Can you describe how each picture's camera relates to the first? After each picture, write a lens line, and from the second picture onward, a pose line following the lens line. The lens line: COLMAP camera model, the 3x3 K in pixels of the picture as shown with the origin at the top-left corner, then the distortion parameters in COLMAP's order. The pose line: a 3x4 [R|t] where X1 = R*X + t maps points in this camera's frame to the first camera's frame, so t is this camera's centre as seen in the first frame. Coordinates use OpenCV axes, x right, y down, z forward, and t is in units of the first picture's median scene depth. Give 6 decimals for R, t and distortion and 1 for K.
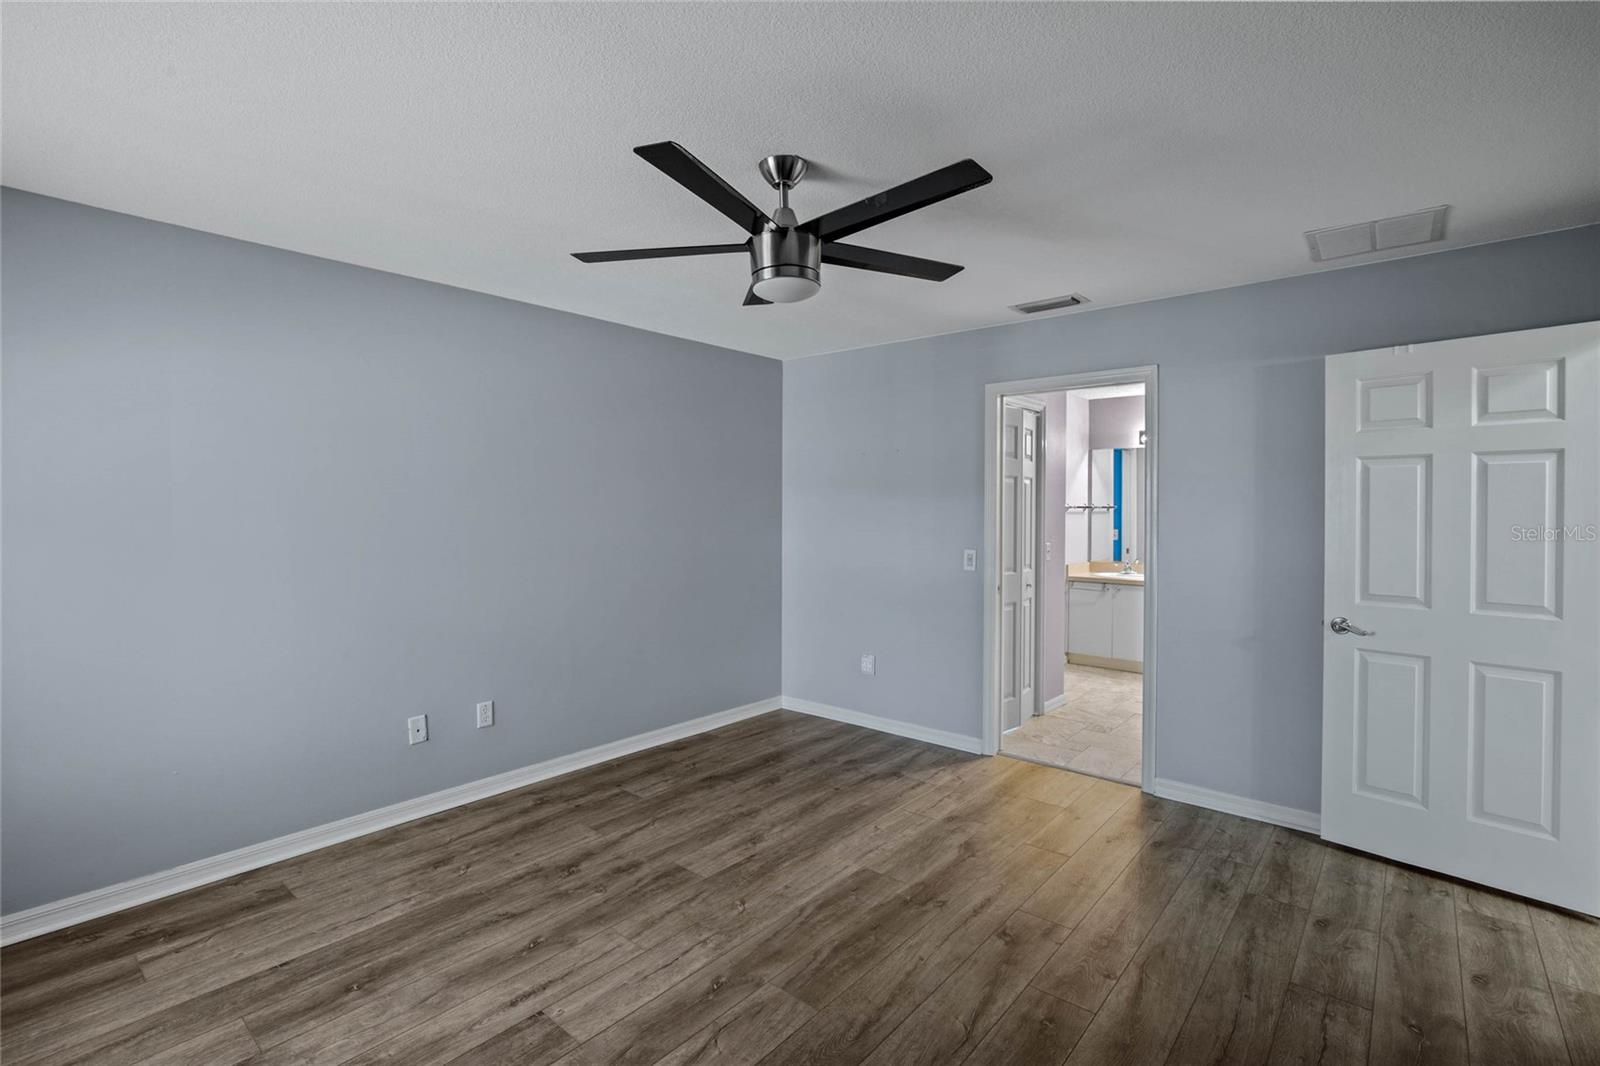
lens RADIAL K [[735.8, 0, 802.1], [0, 735.8, 539.1], [0, 0, 1]] dist [-0.026364, 0.007941]
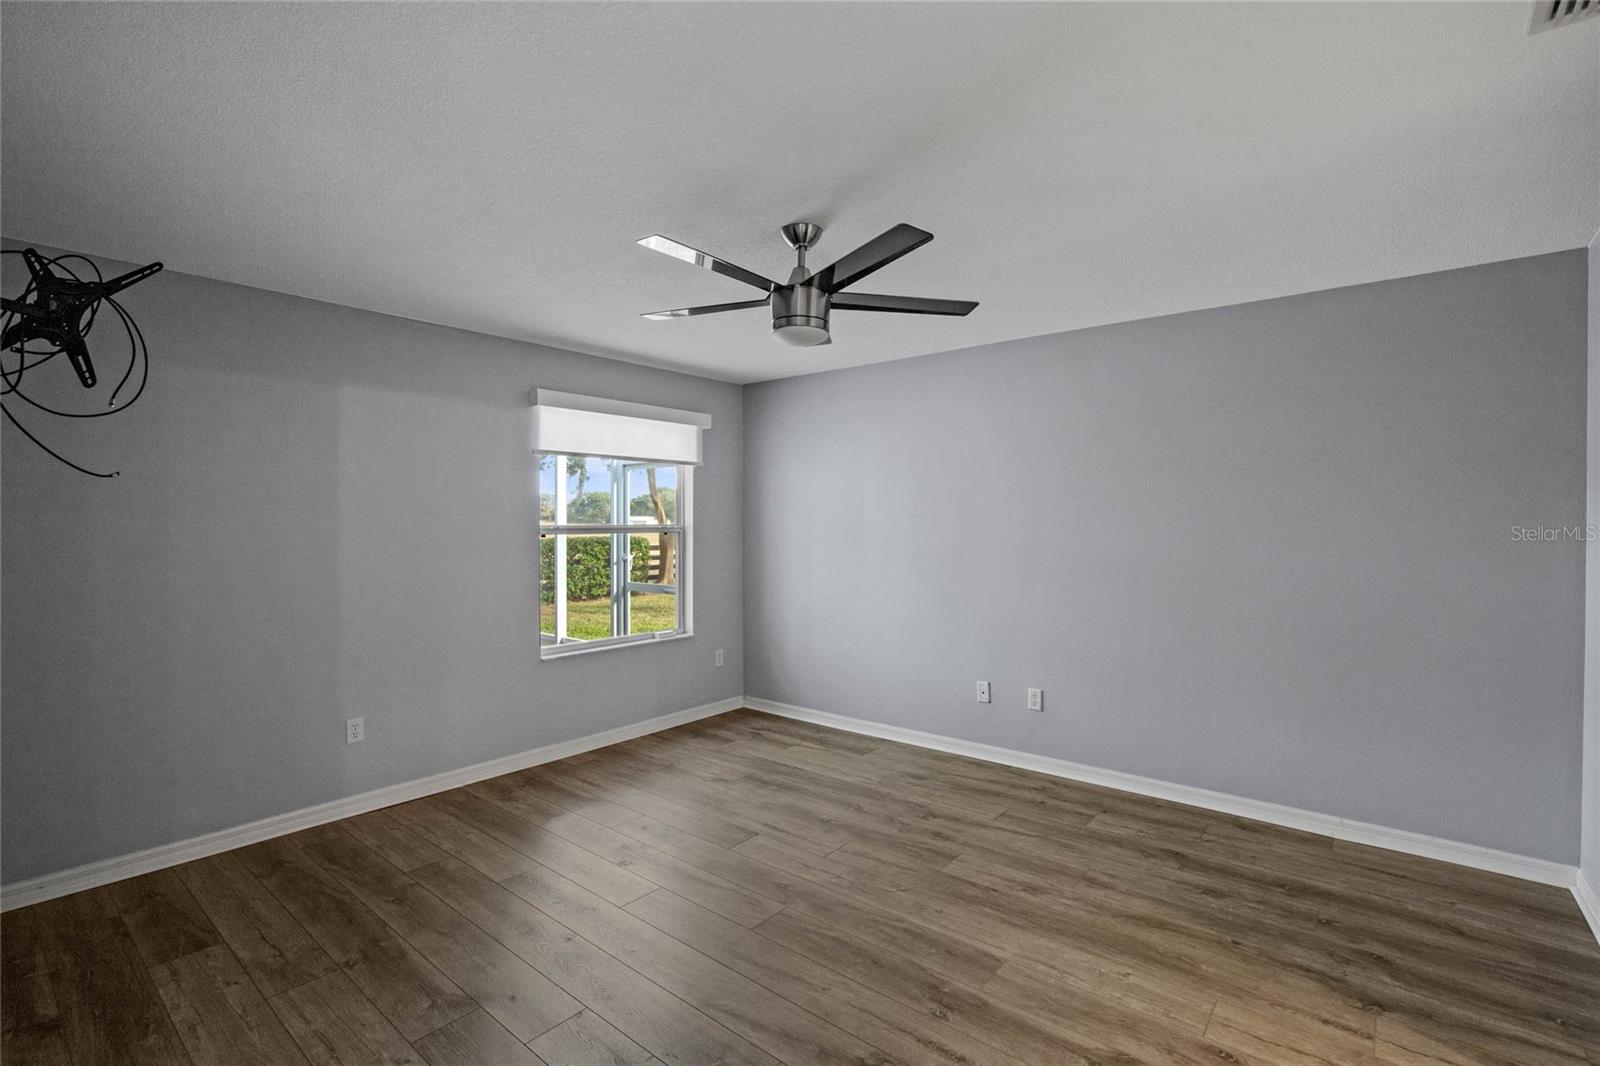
lens RADIAL K [[735.8, 0, 802.1], [0, 735.8, 539.1], [0, 0, 1]] dist [-0.026364, 0.007941]
pose [[0.011811, 0.021481, -0.999699, 0.847703], [-0.044801, 0.998777, 0.020931, -0.025370], [0.998926, 0.044540, 0.012759, 0.713619]]
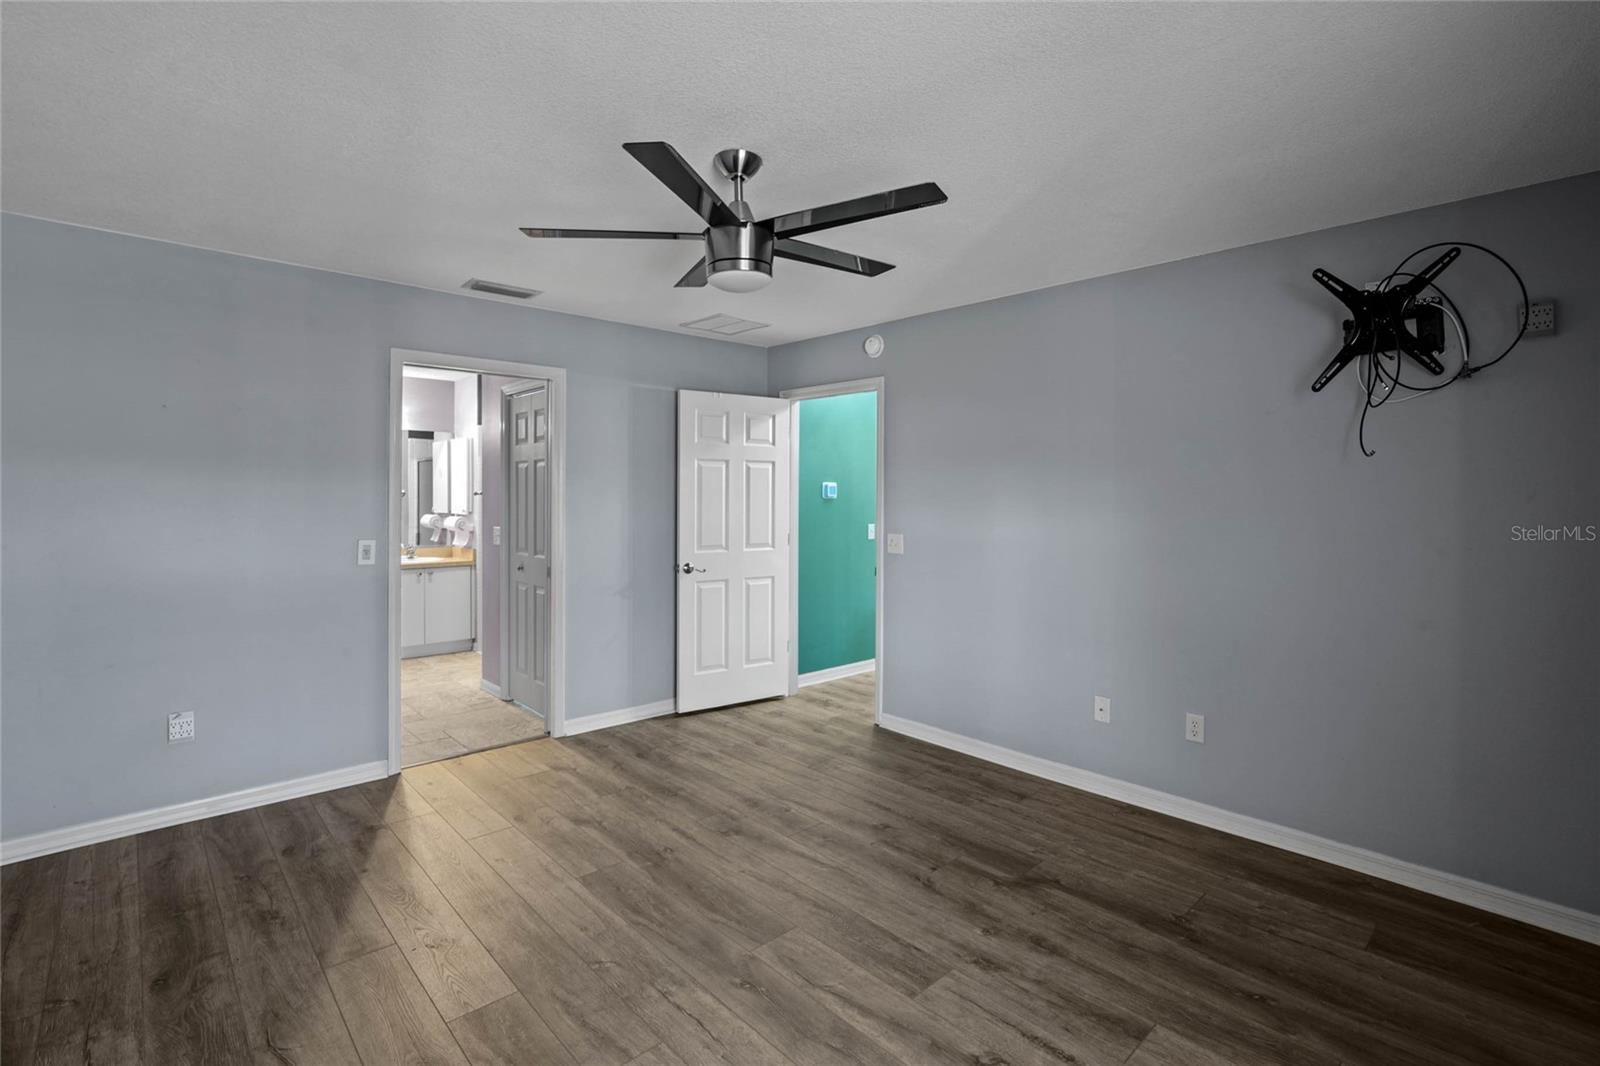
lens RADIAL K [[735.3, 0, 802.2], [0, 735.3, 519.6], [0, 0, 1]] dist [-0.026744, 0.007249]
pose [[0.116498, -0.034176, 0.992603, -0.750388], [0.040265, 0.998749, 0.029661, -0.018686], [-0.992374, 0.036512, 0.117728, 0.570623]]
